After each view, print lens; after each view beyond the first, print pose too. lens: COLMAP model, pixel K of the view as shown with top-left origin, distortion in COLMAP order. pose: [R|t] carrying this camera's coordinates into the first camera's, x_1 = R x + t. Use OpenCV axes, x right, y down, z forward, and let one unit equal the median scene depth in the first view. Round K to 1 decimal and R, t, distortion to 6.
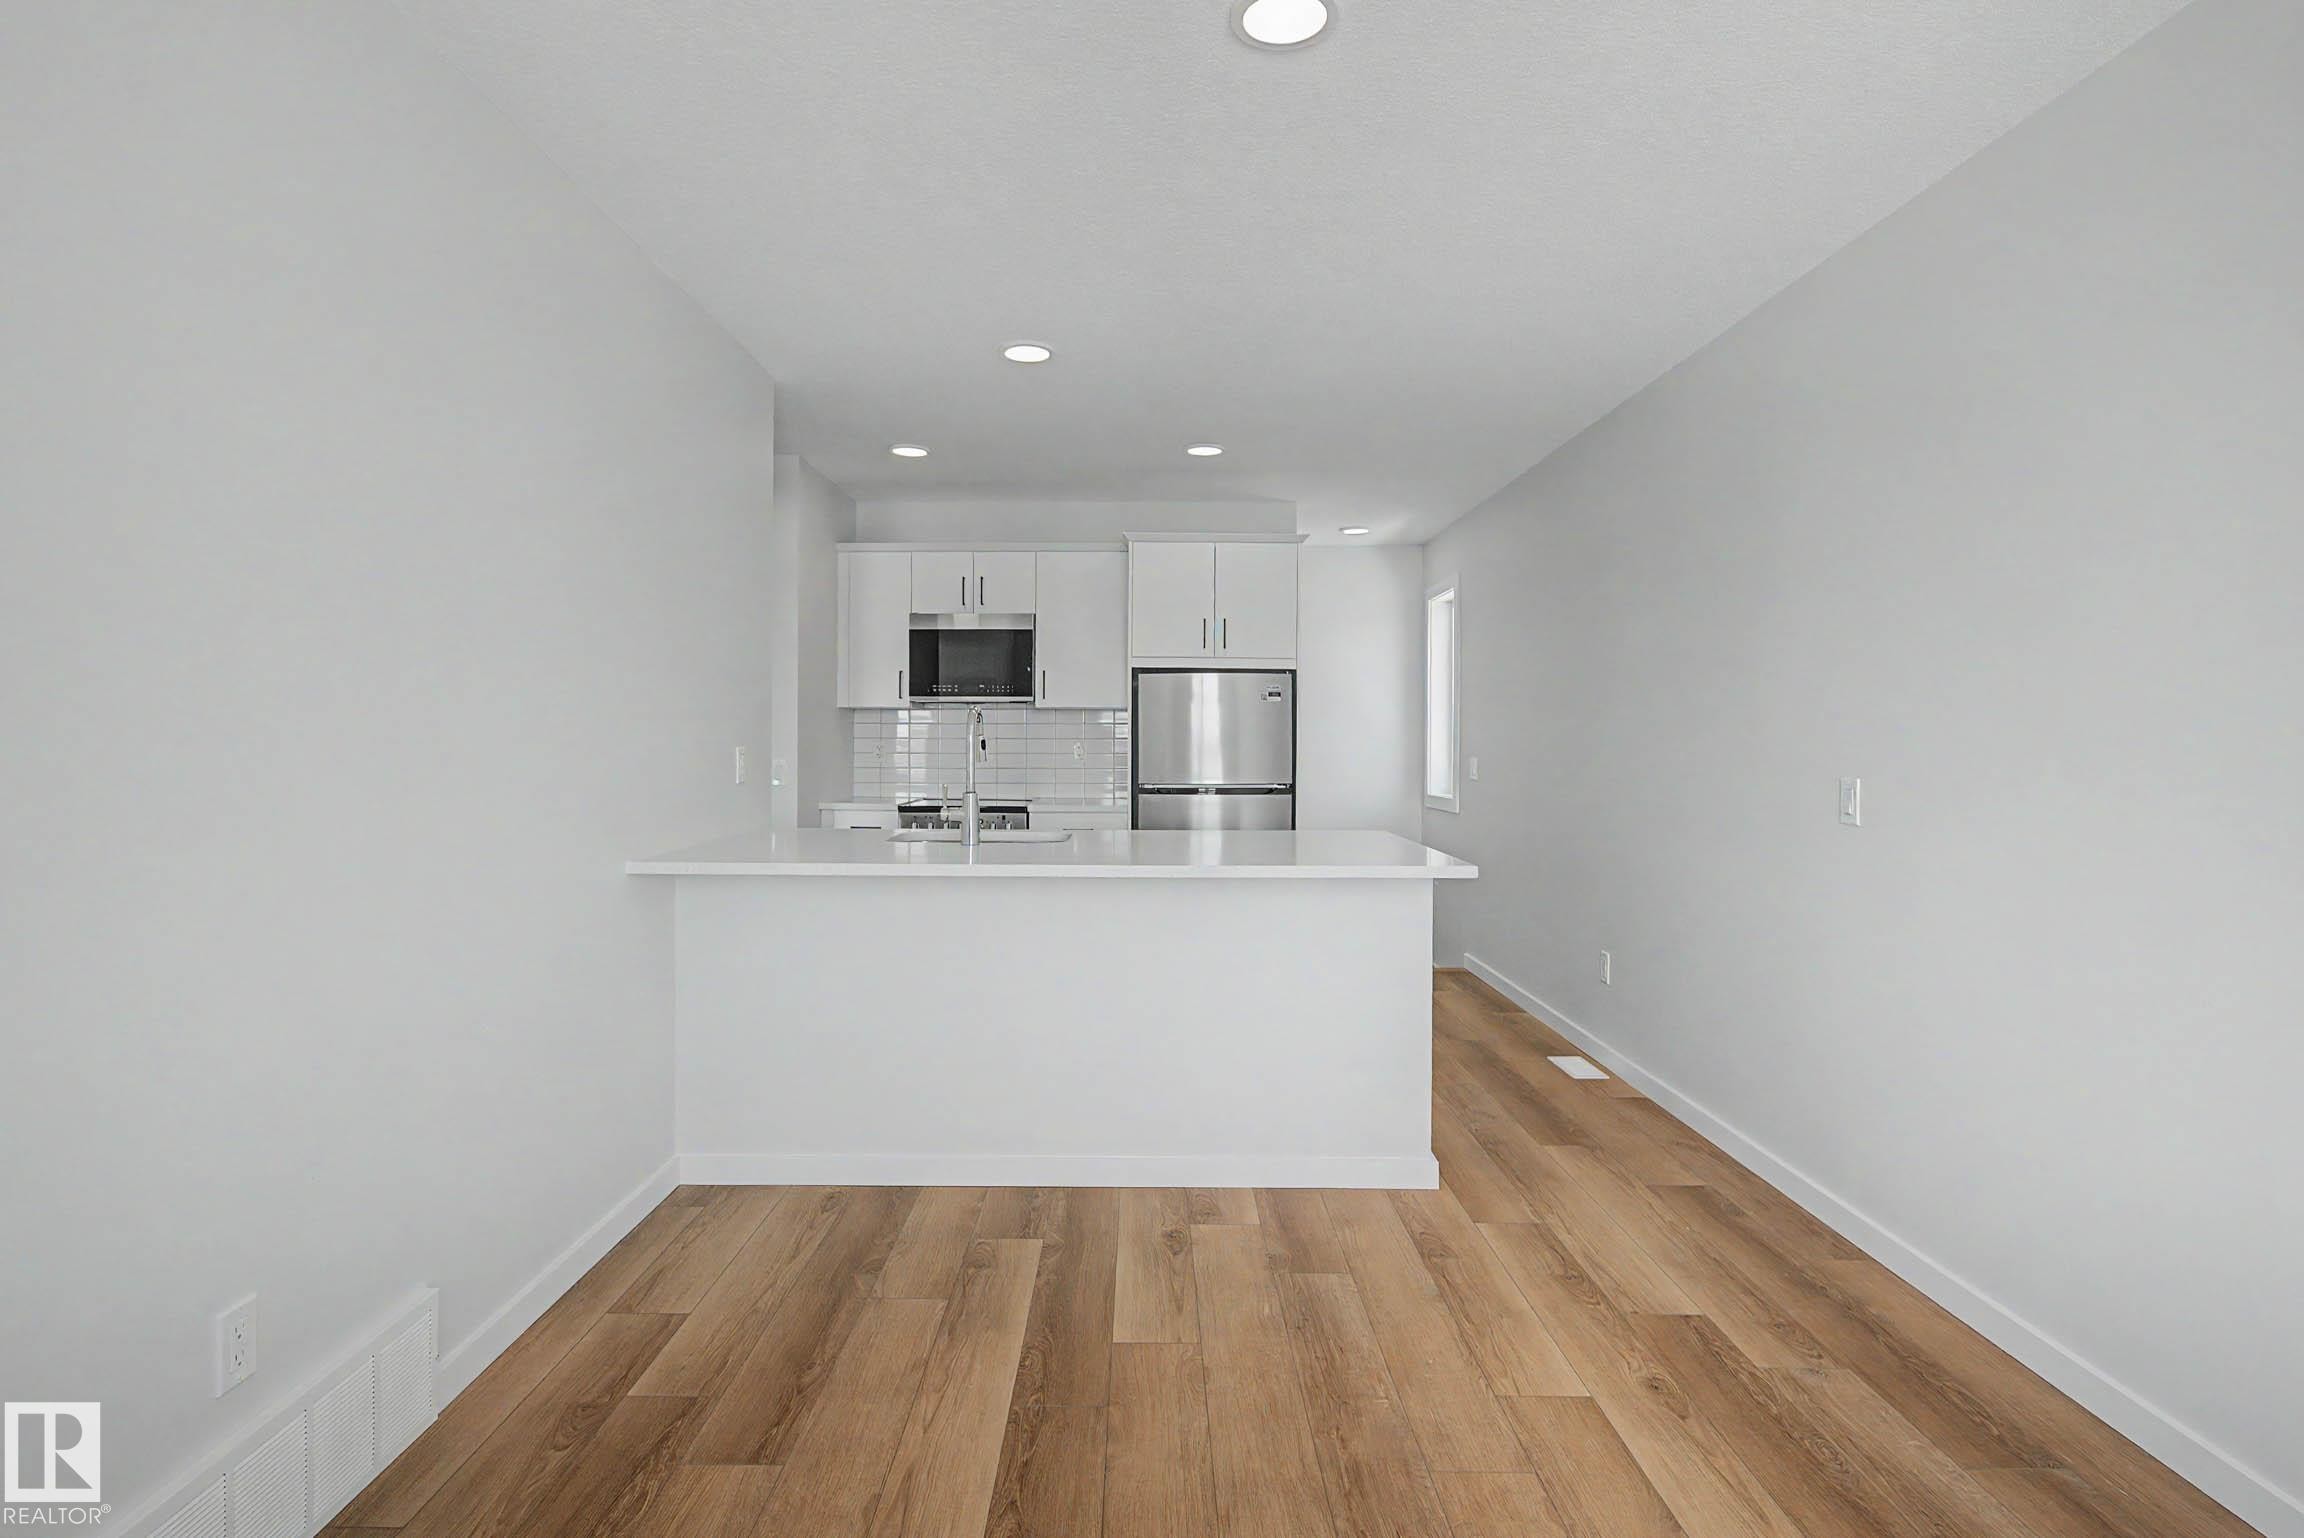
lens RADIAL K [[1175.6, 0, 1152.0], [0, 1175.6, 769.0], [0, 0, 1]] dist [0.001322, 0.001050]
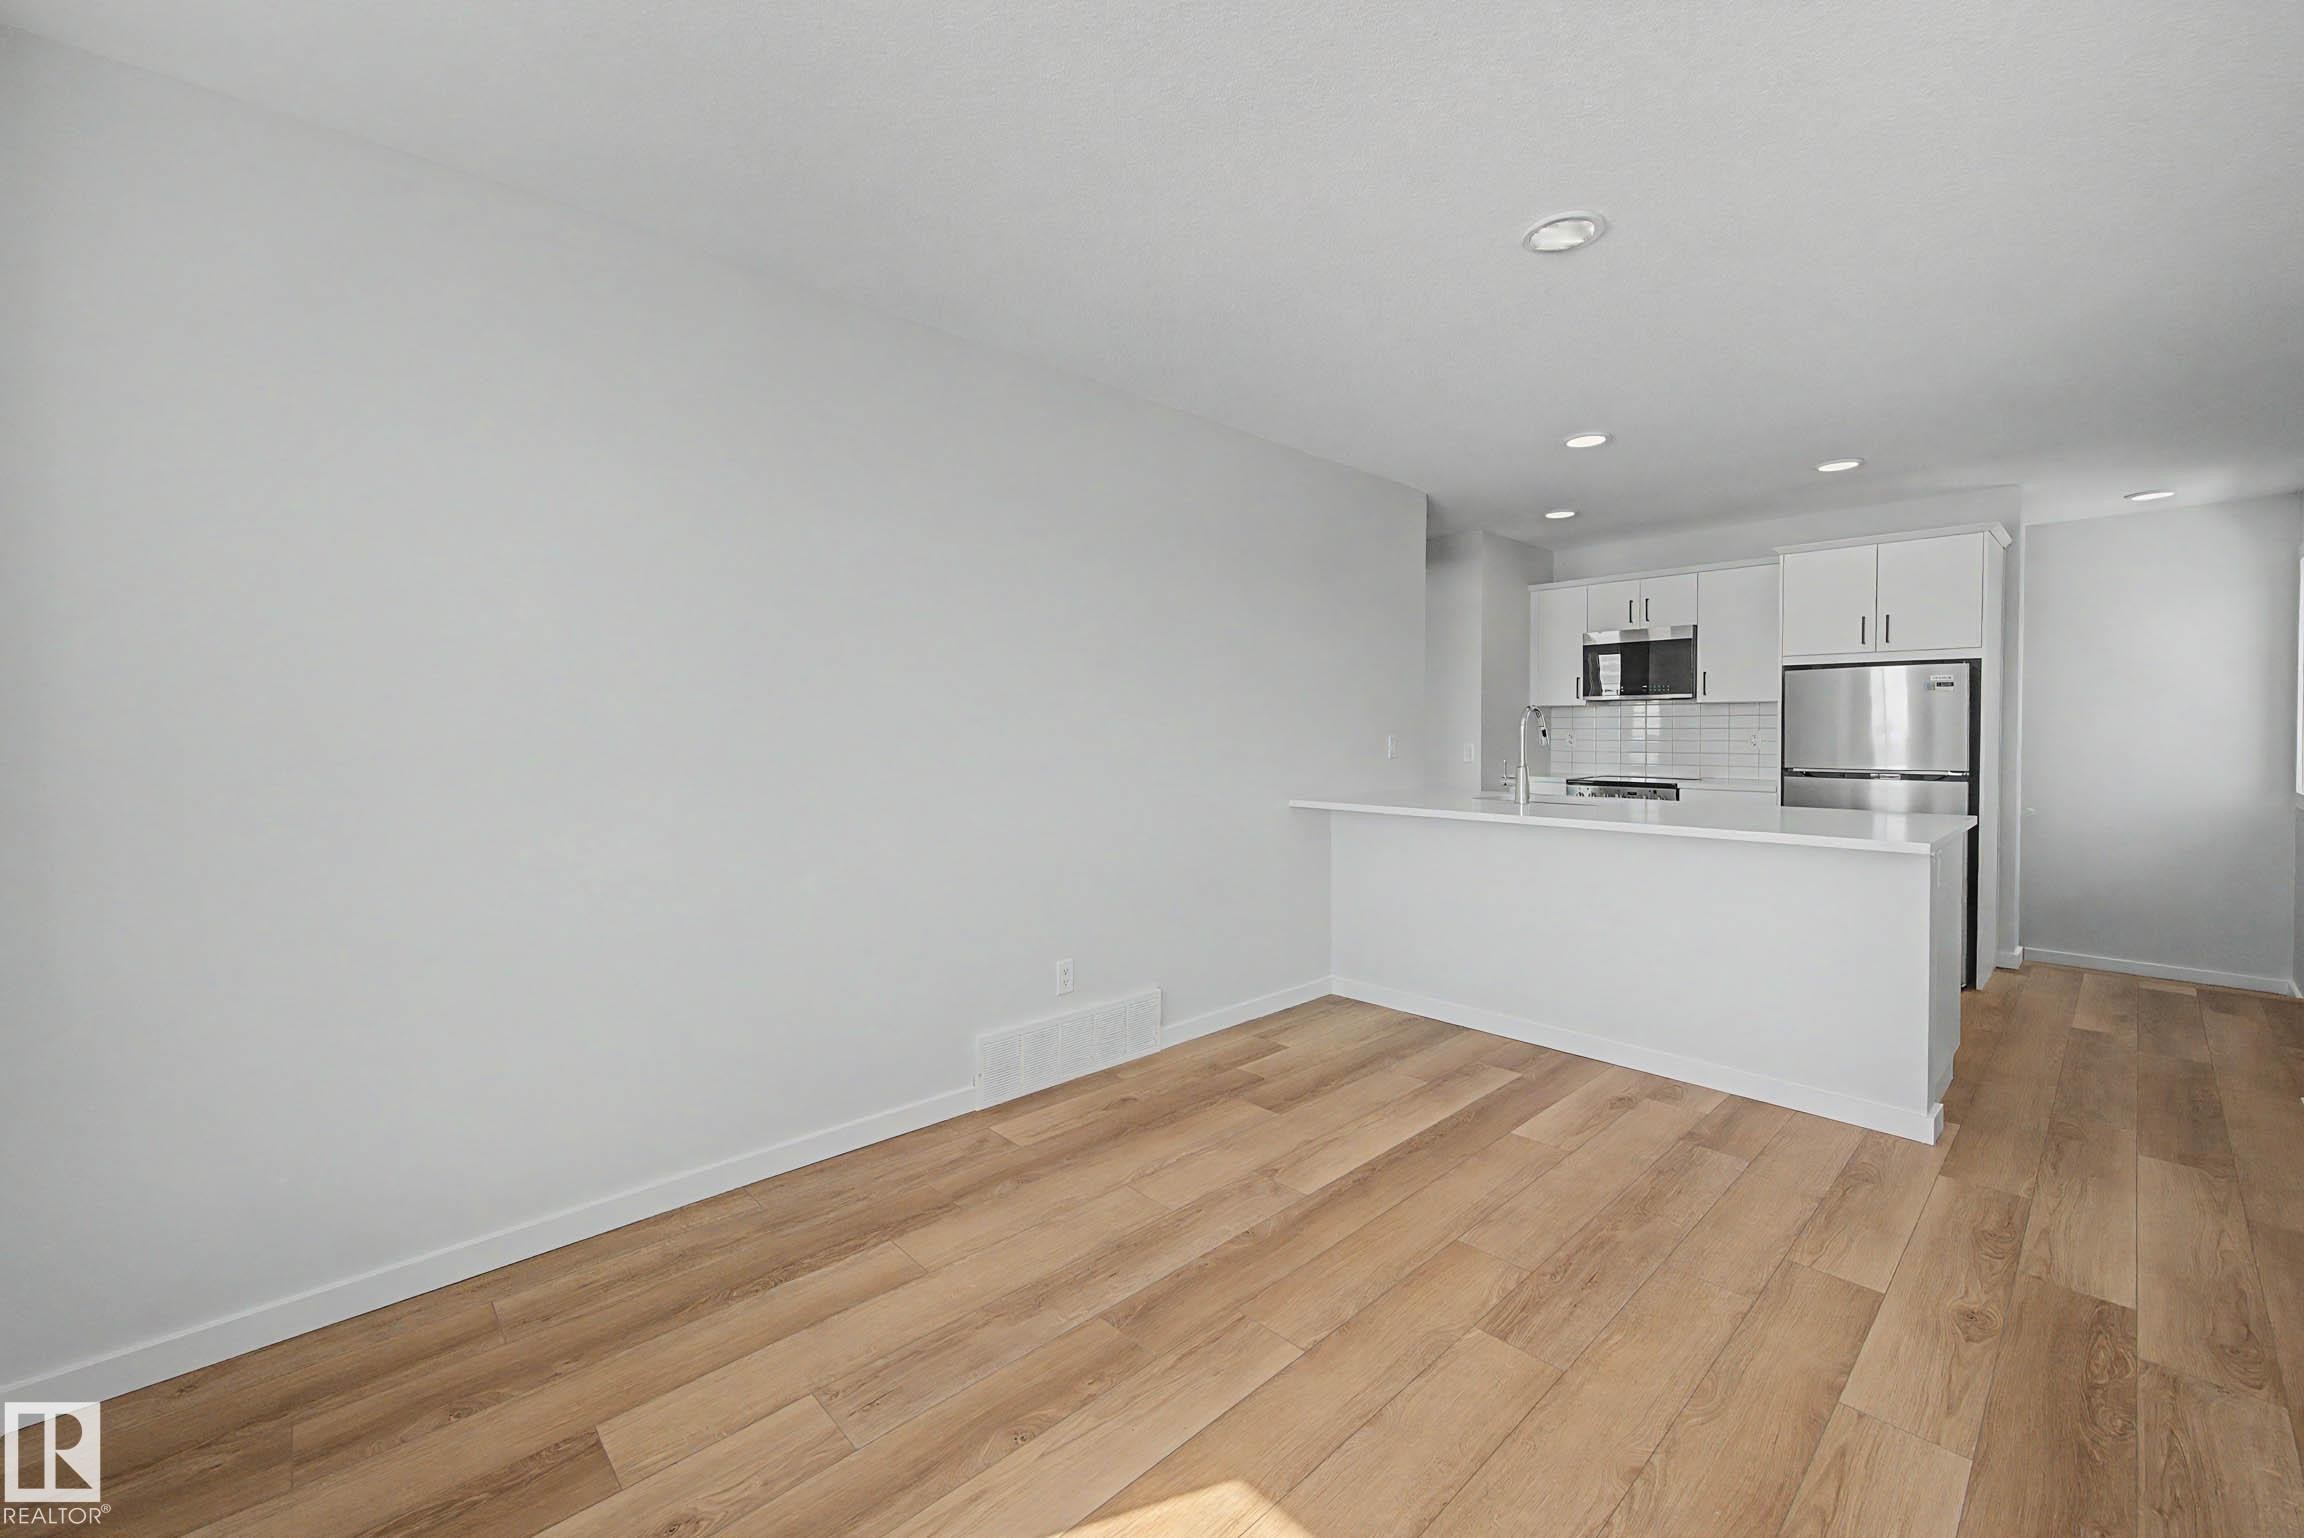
lens RADIAL K [[906.2, 0, 1152.0], [0, 906.2, 769.0], [0, 0, 1]] dist [-0.001669, -0.000017]
pose [[0.696671, 0.026641, -0.716896, 0.190142], [-0.014138, 0.999626, 0.023408, 0.002318], [0.717251, -0.006172, 0.696787, -0.051349]]
